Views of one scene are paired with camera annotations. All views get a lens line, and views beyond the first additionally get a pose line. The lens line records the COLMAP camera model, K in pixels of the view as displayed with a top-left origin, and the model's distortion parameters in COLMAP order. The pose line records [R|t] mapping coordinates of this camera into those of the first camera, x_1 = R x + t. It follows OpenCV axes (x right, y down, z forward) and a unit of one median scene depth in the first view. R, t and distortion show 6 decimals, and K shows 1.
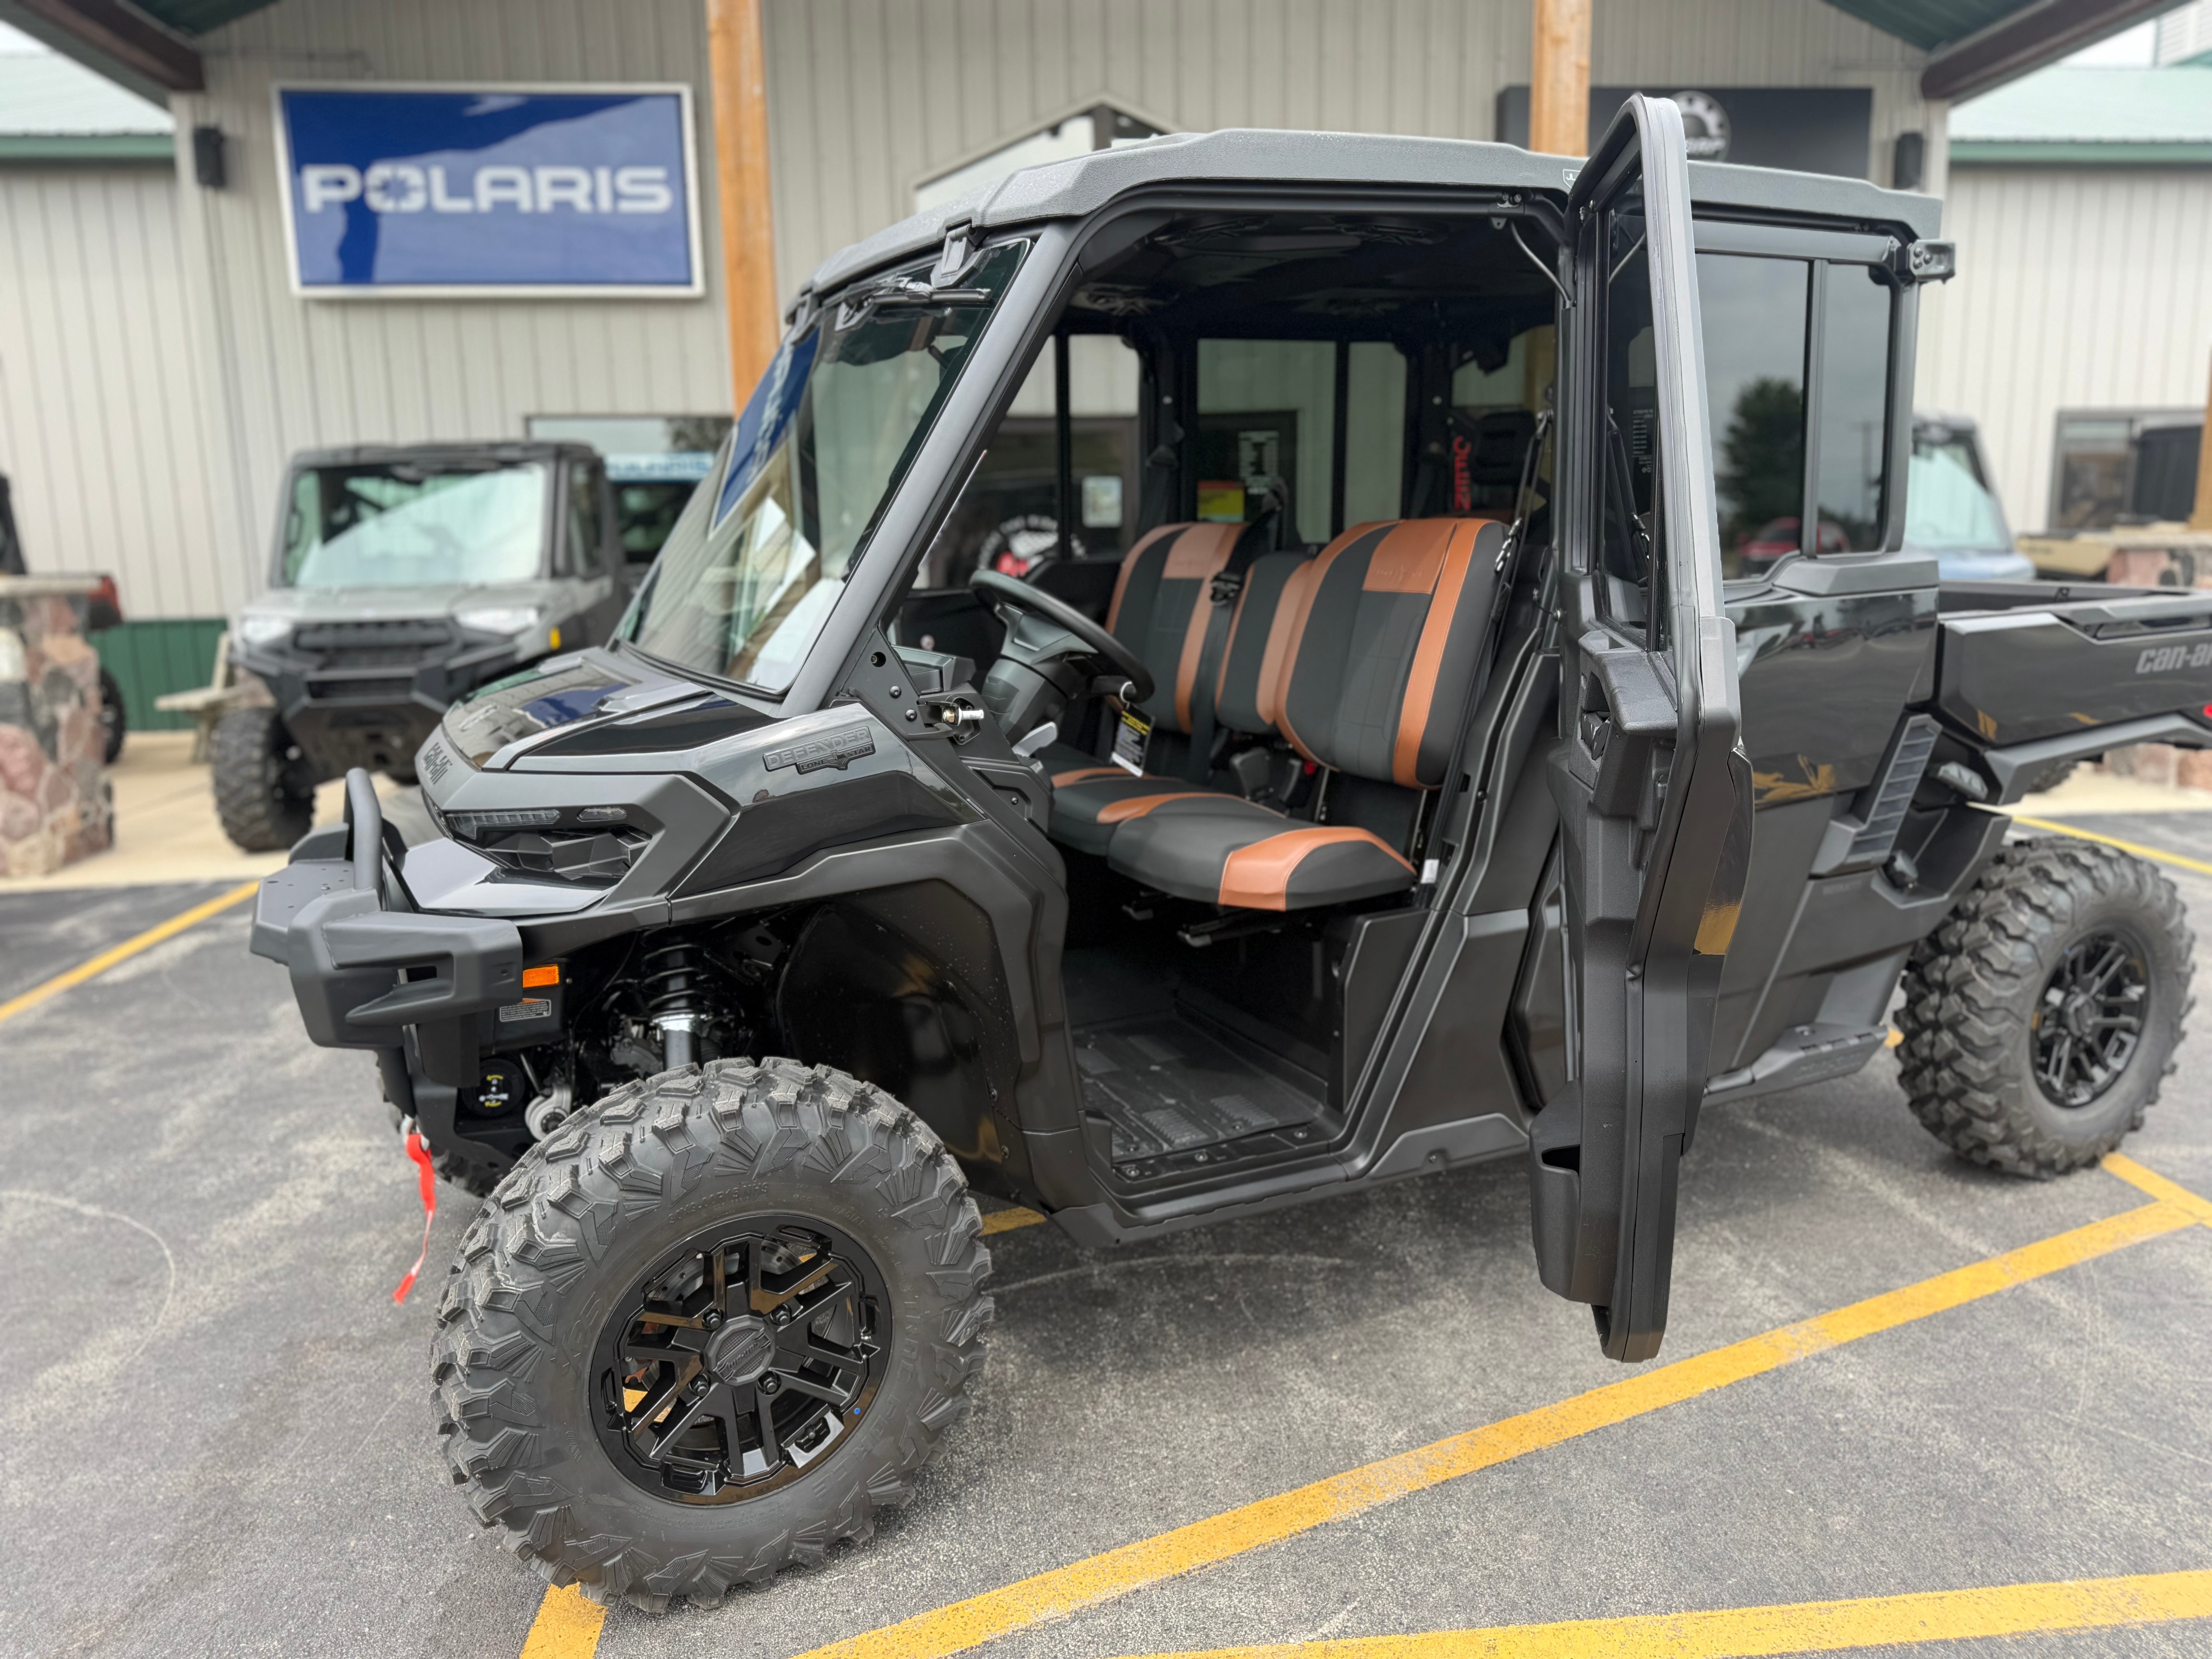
lens RADIAL K [[1595.0, 0, 1123.2], [0, 1595.0, 837.1], [0, 0, 1]] dist [-0.003514, 0.000477]
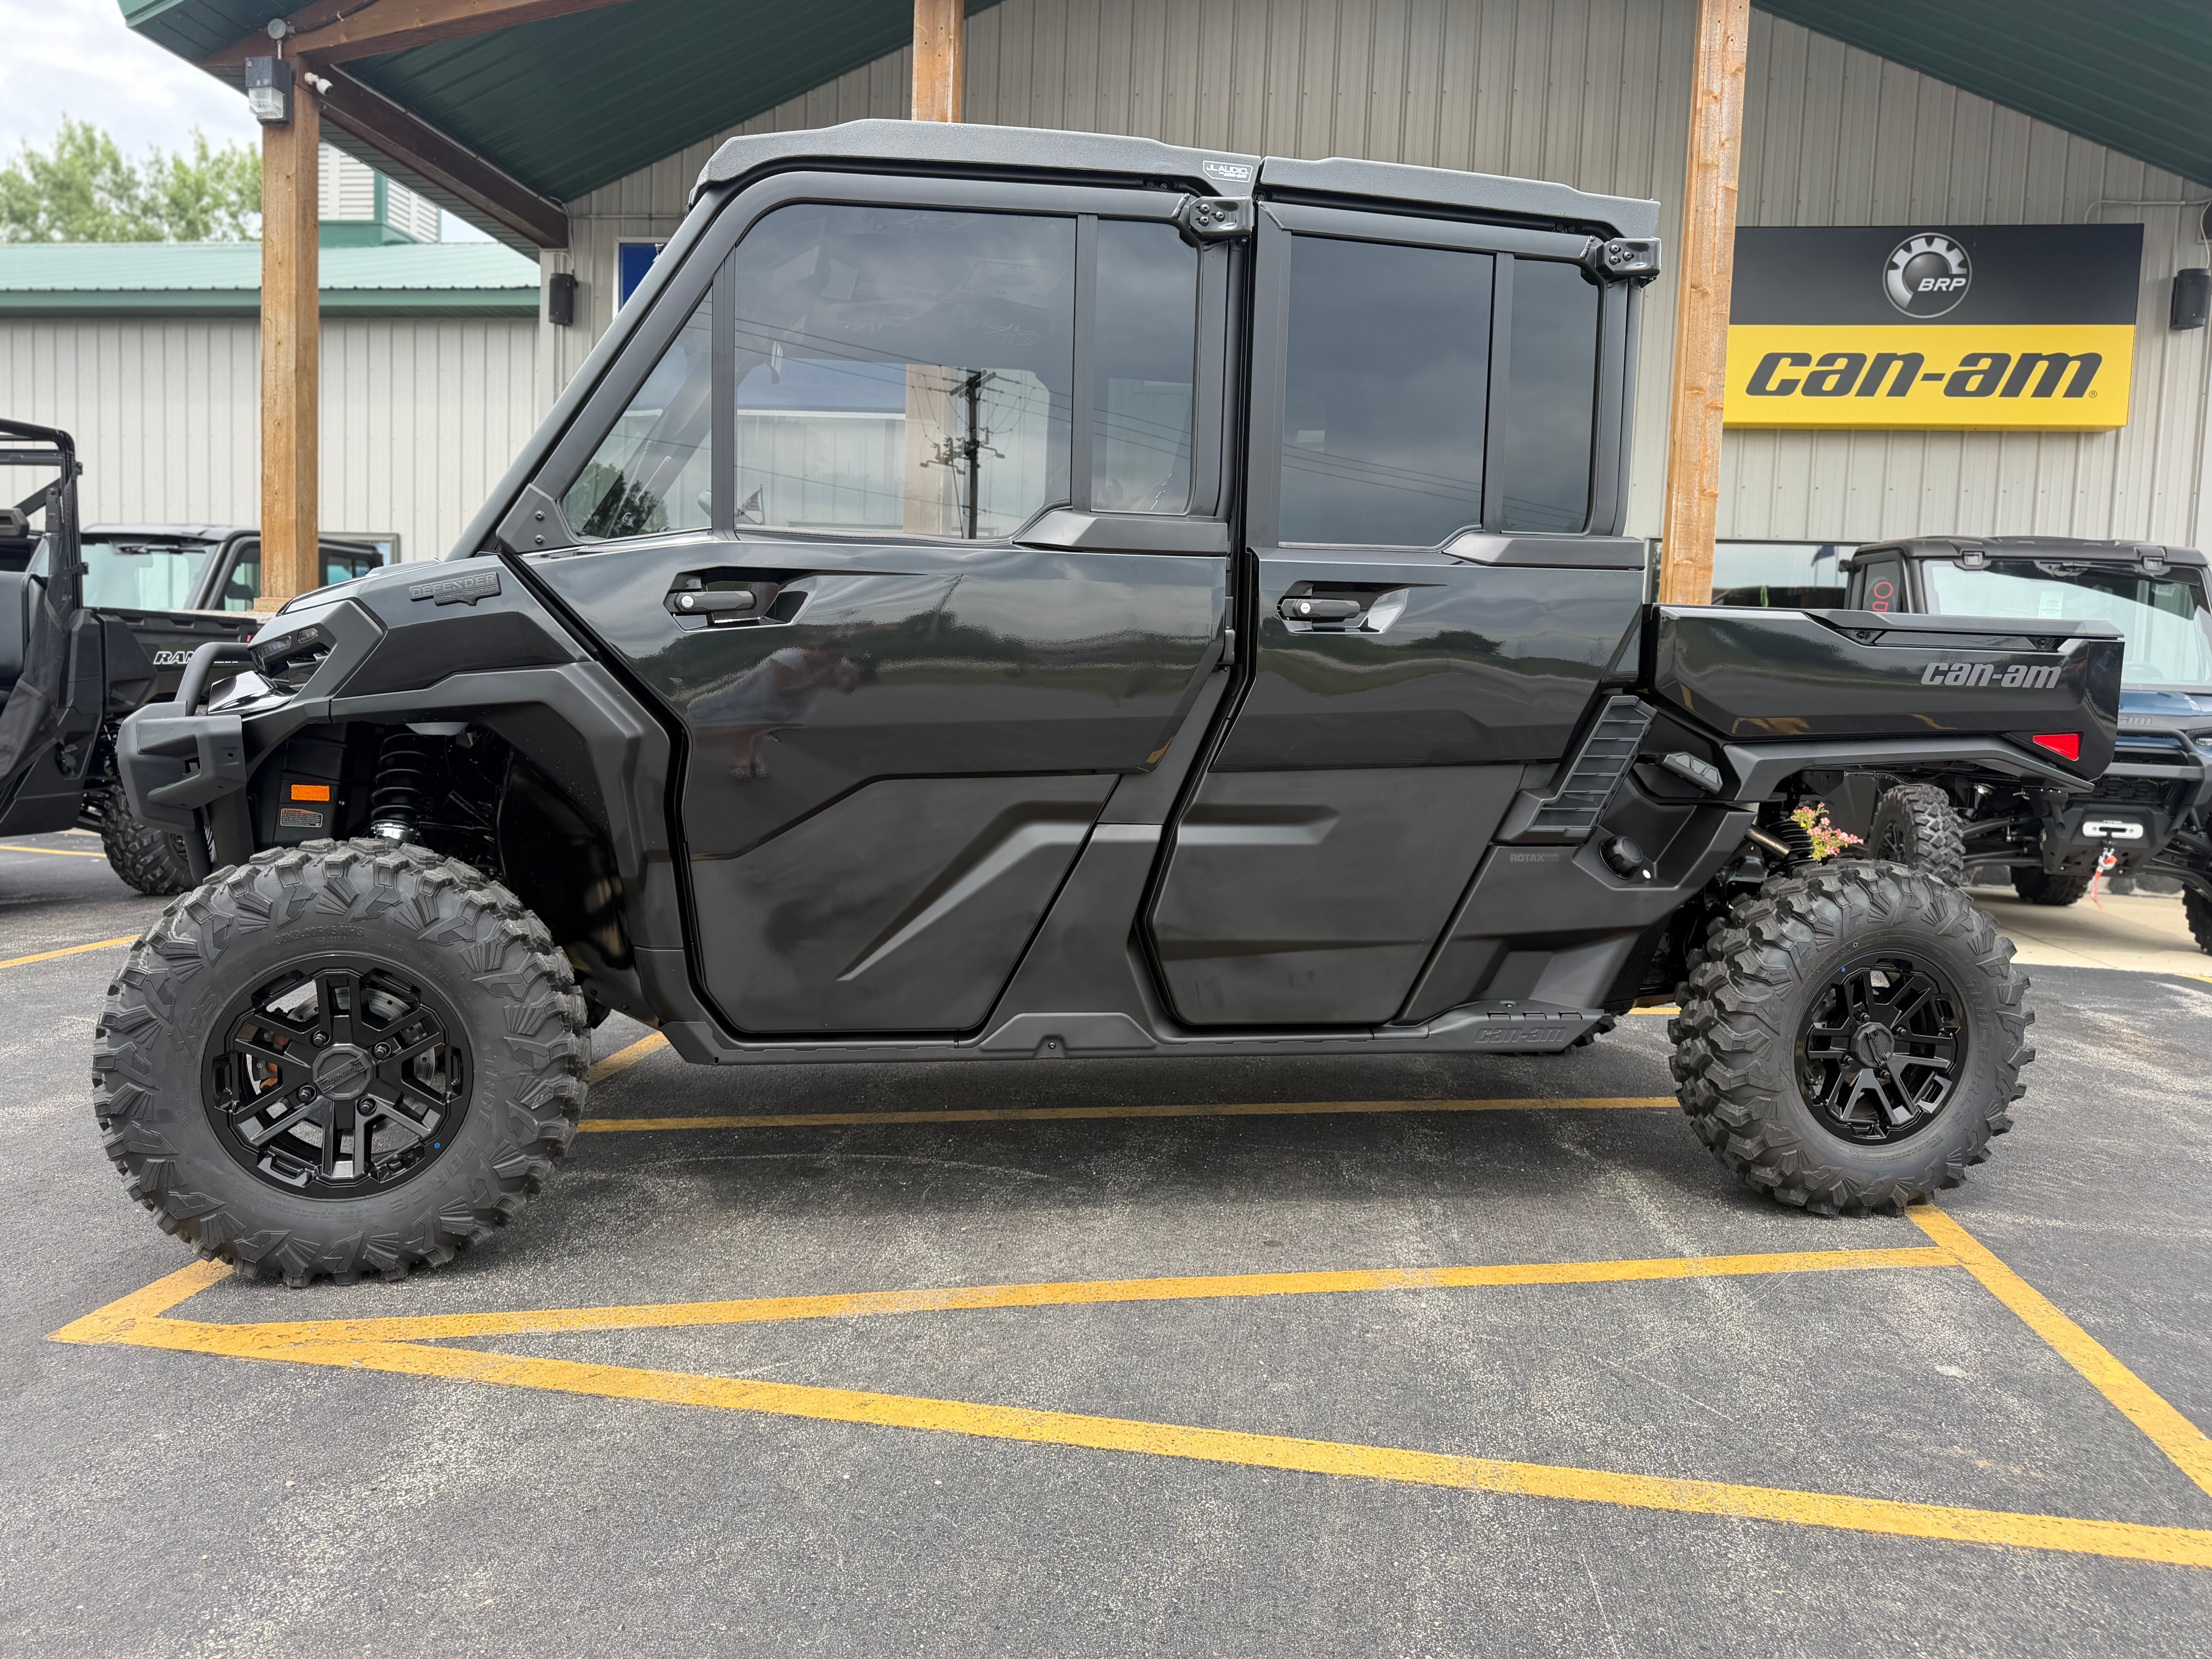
lens RADIAL K [[1588.1, 0, 1107.5], [0, 1588.1, 832.4], [0, 0, 1]] dist [0.023385, -0.026424]
pose [[0.968434, 0.074223, -0.237964, 0.423771], [-0.100131, 0.990068, -0.098689, 0.142618], [0.228276, 0.119401, 0.966247, -0.047337]]
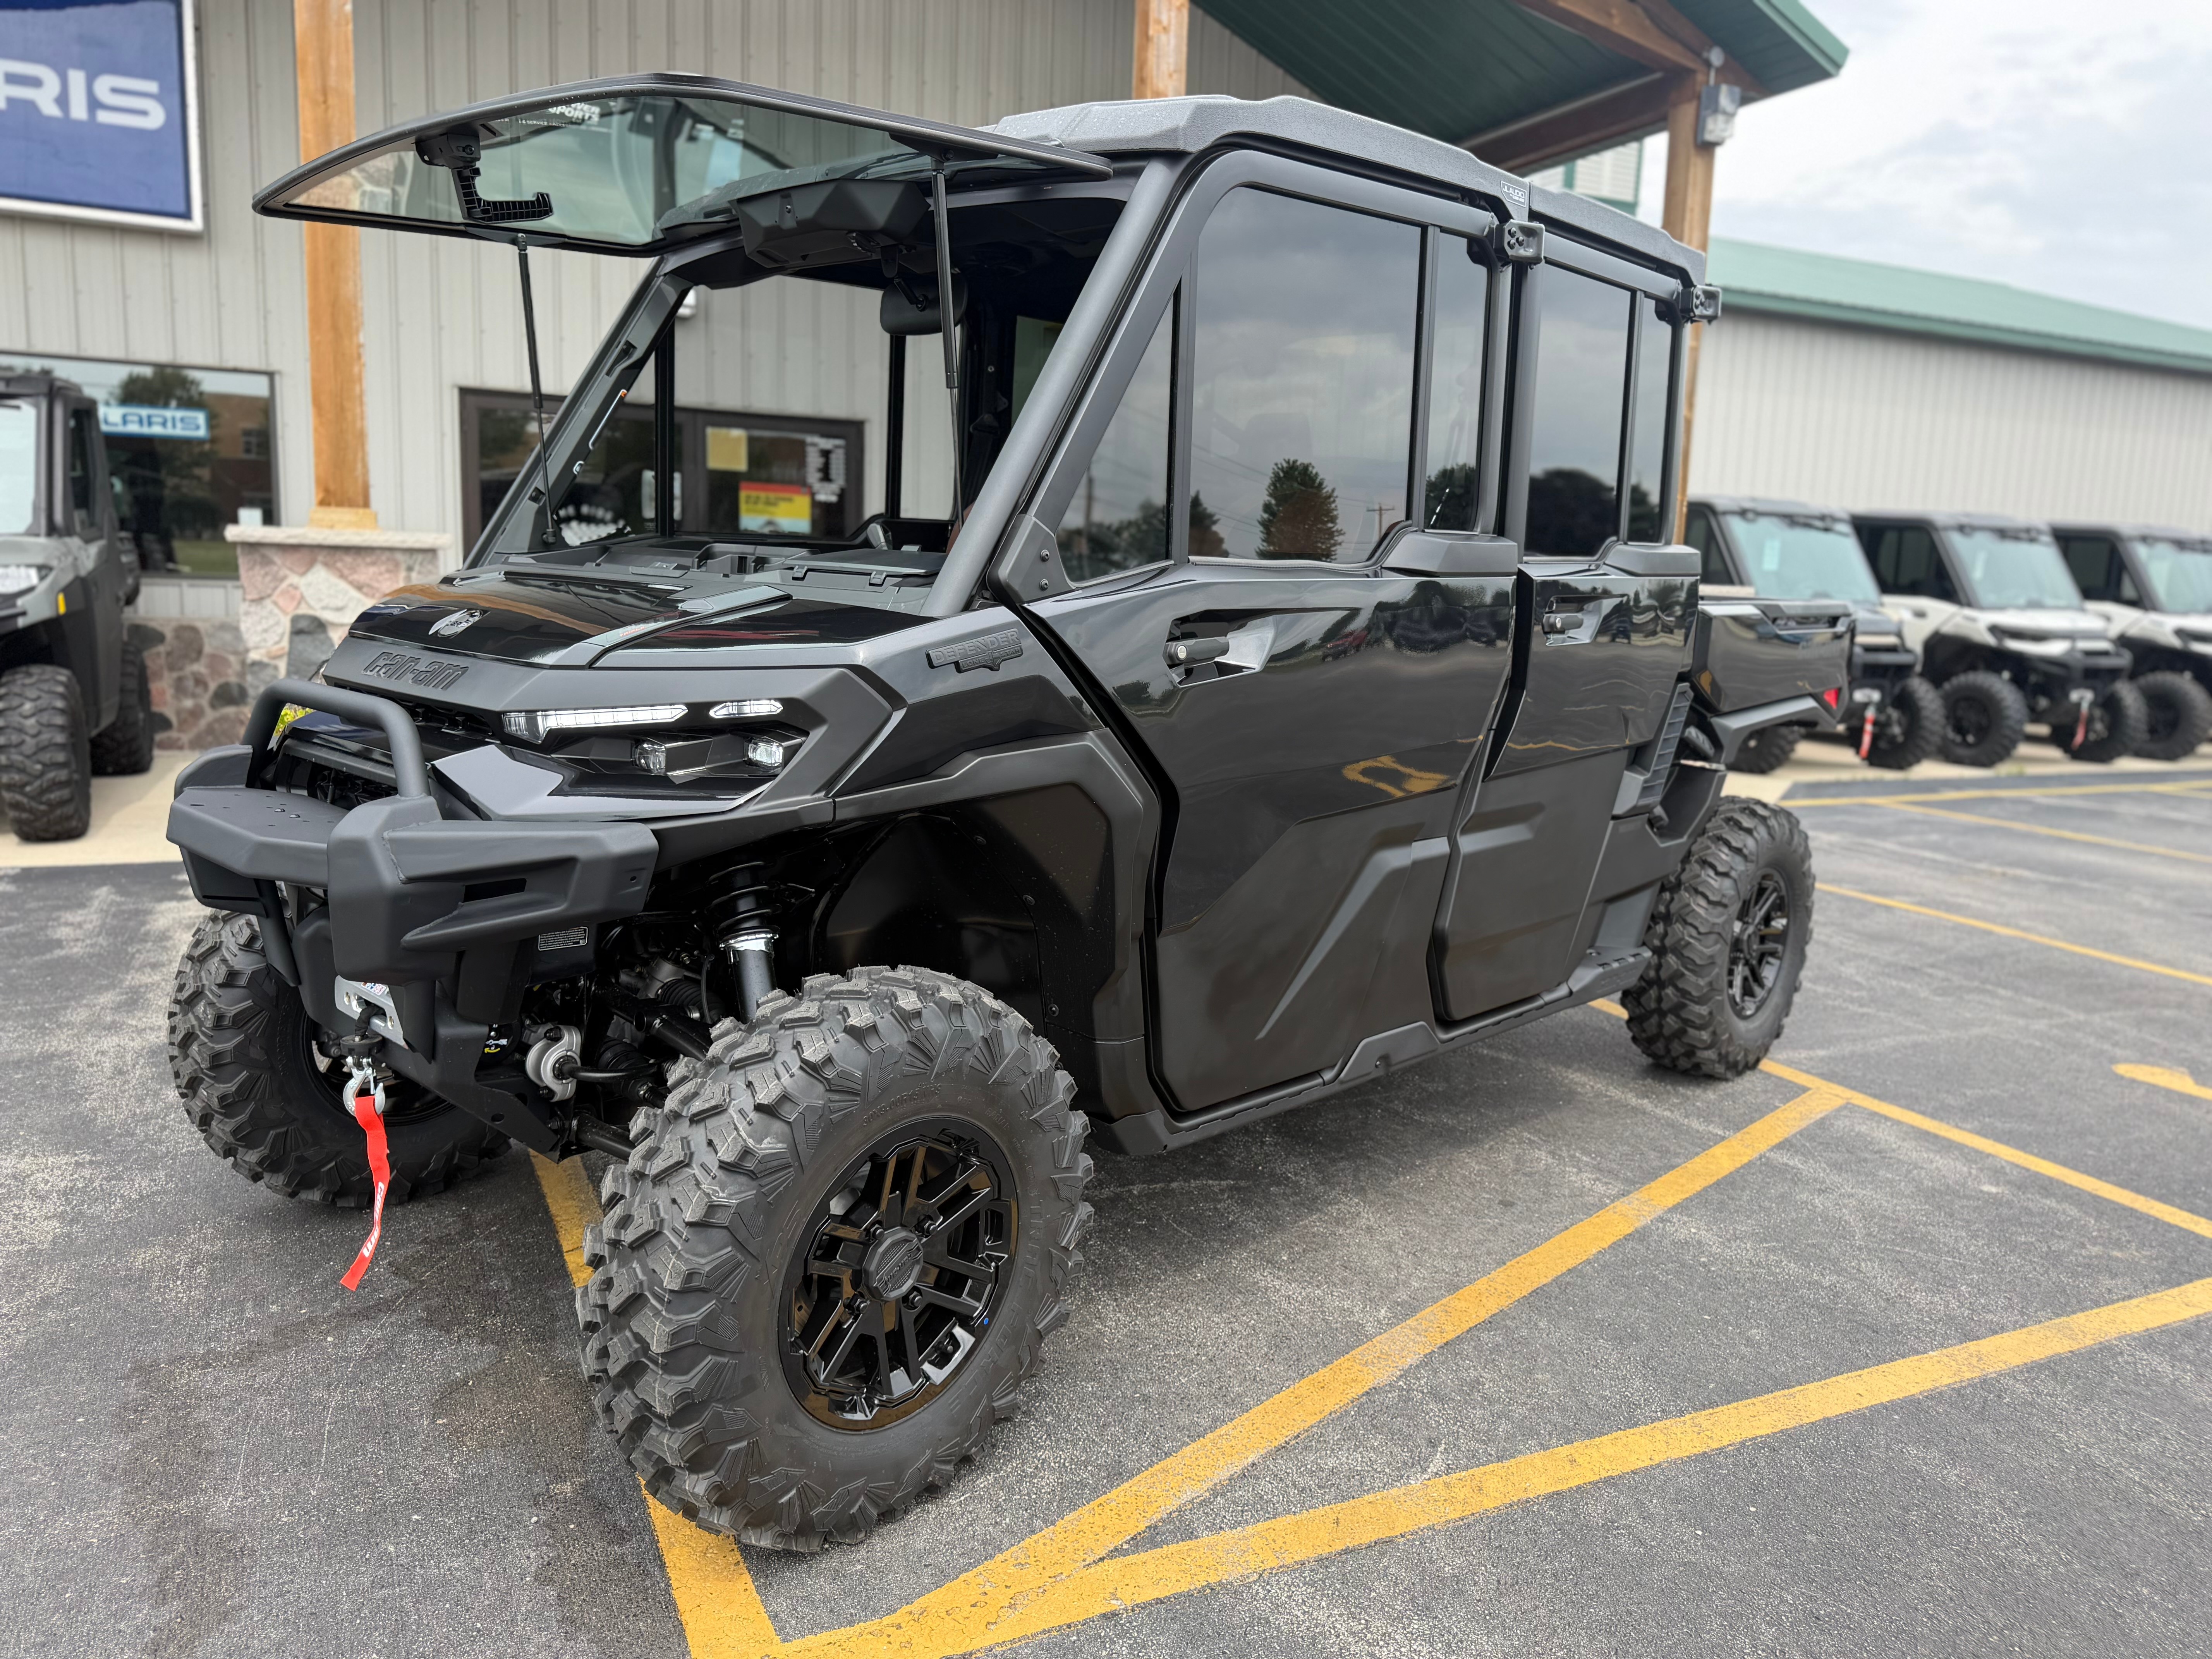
lens RADIAL K [[1594.7, 0, 1106.0], [0, 1594.7, 829.5], [0, 0, 1]] dist [0.007794, -0.006132]
pose [[0.938934, -0.002038, 0.344091, -0.316762], [0.011280, 0.999627, -0.024862, 0.058111], [-0.343912, 0.027225, 0.938607, 0.026185]]
